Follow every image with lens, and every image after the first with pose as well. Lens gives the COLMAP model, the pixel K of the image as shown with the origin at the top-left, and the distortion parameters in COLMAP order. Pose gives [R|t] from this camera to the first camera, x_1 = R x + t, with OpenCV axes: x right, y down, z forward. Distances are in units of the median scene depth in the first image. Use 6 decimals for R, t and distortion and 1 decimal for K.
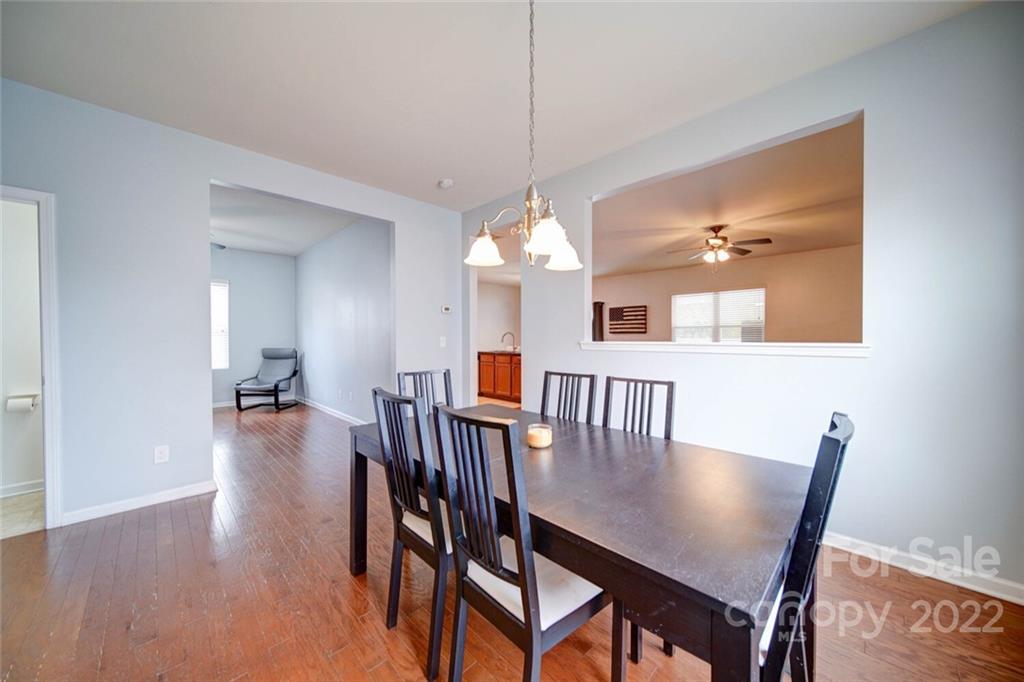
lens RADIAL K [[361.4, 0, 512.8], [0, 361.4, 341.8], [0, 0, 1]] dist [-0.001633, -0.000176]
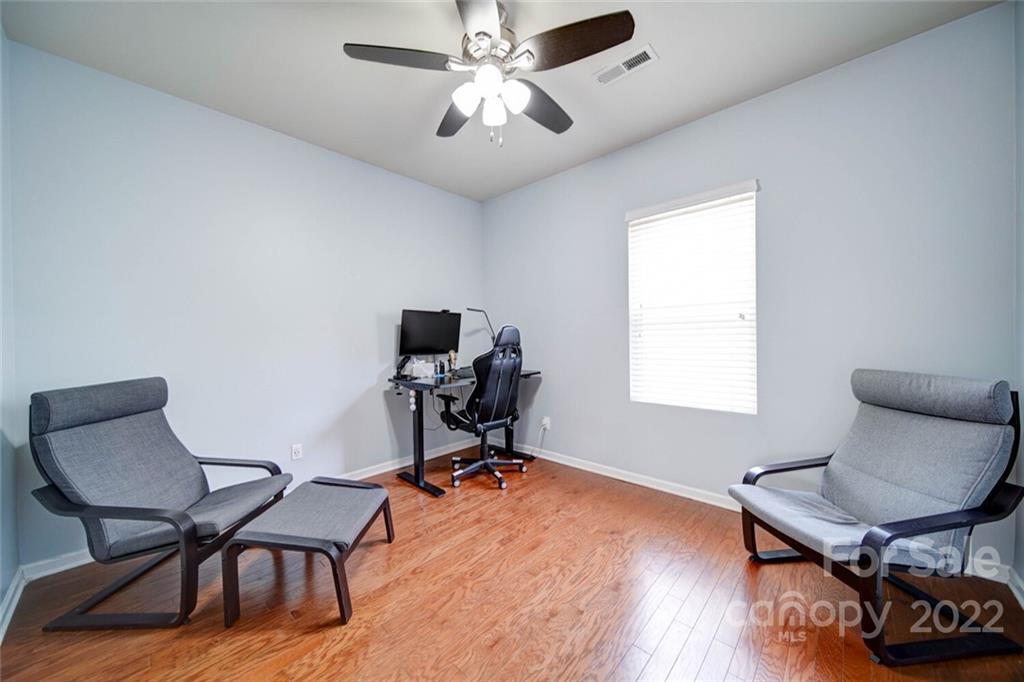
lens RADIAL K [[361.4, 0, 512.8], [0, 361.4, 341.8], [0, 0, 1]] dist [-0.001633, -0.000176]
pose [[0.039475, 0.008846, -0.999181, -0.444239], [0.003489, 0.999953, 0.008991, -0.009122], [0.999214, -0.003841, 0.039443, 0.774280]]
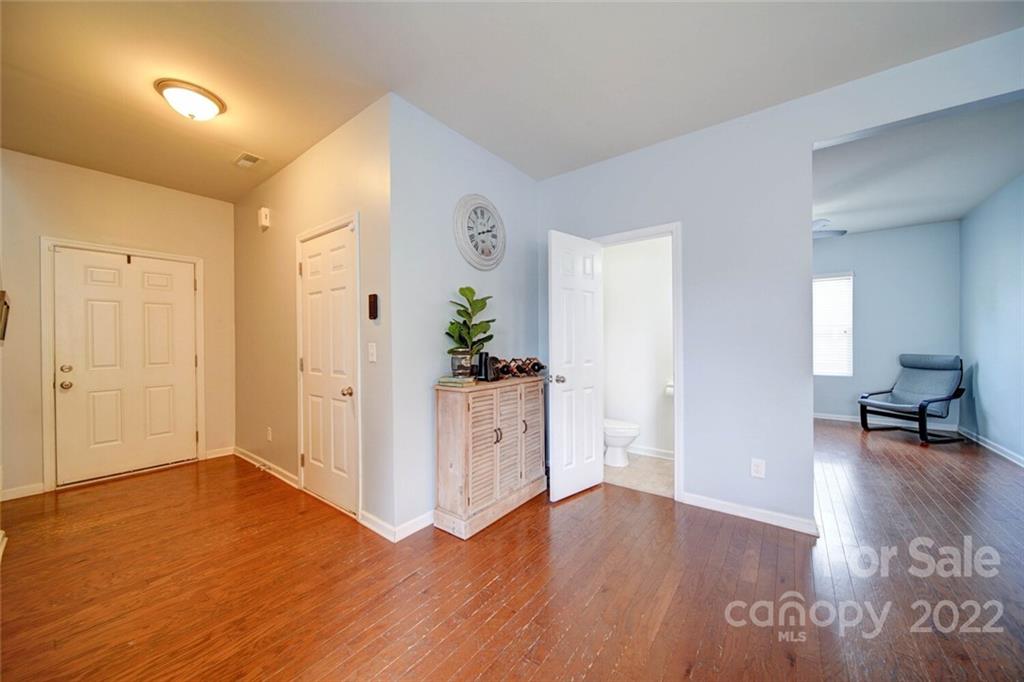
lens RADIAL K [[361.4, 0, 512.8], [0, 361.4, 341.8], [0, 0, 1]] dist [-0.001633, -0.000176]
pose [[0.133405, 0.000849, -0.991061, -0.058643], [-0.007109, 0.999975, -0.000100, -0.002091], [0.991036, 0.007058, 0.133407, 0.104534]]
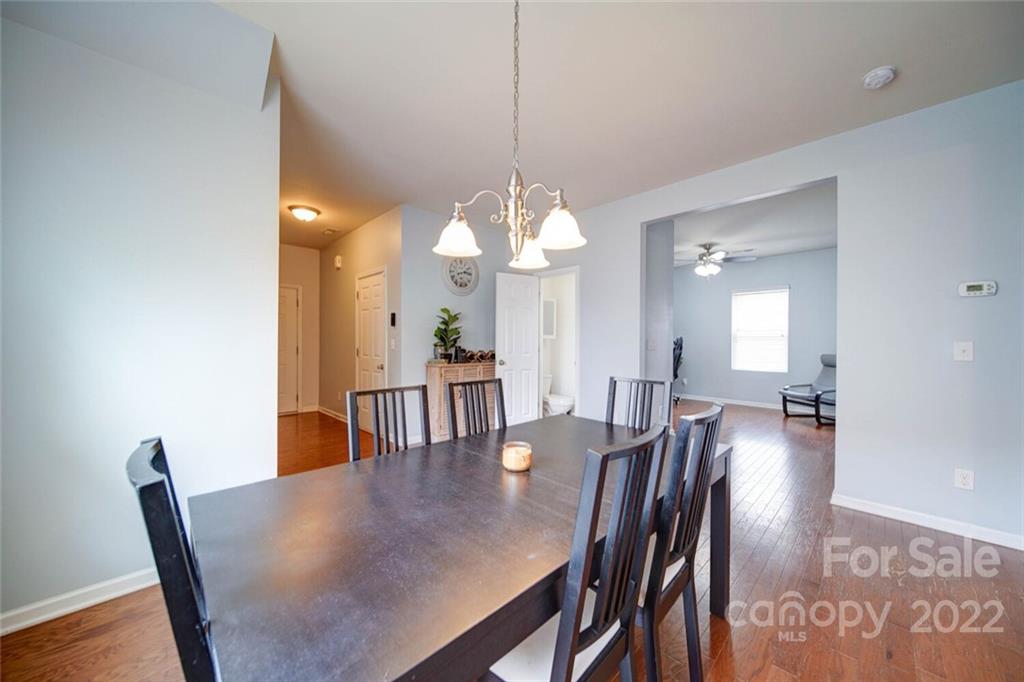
lens RADIAL K [[361.4, 0, 512.8], [0, 361.4, 341.8], [0, 0, 1]] dist [-0.001633, -0.000176]
pose [[-0.011076, 0.003010, -0.999934, 0.248290], [-0.019523, 0.999804, 0.003226, -0.002319], [0.999748, 0.019558, -0.011015, 0.253702]]
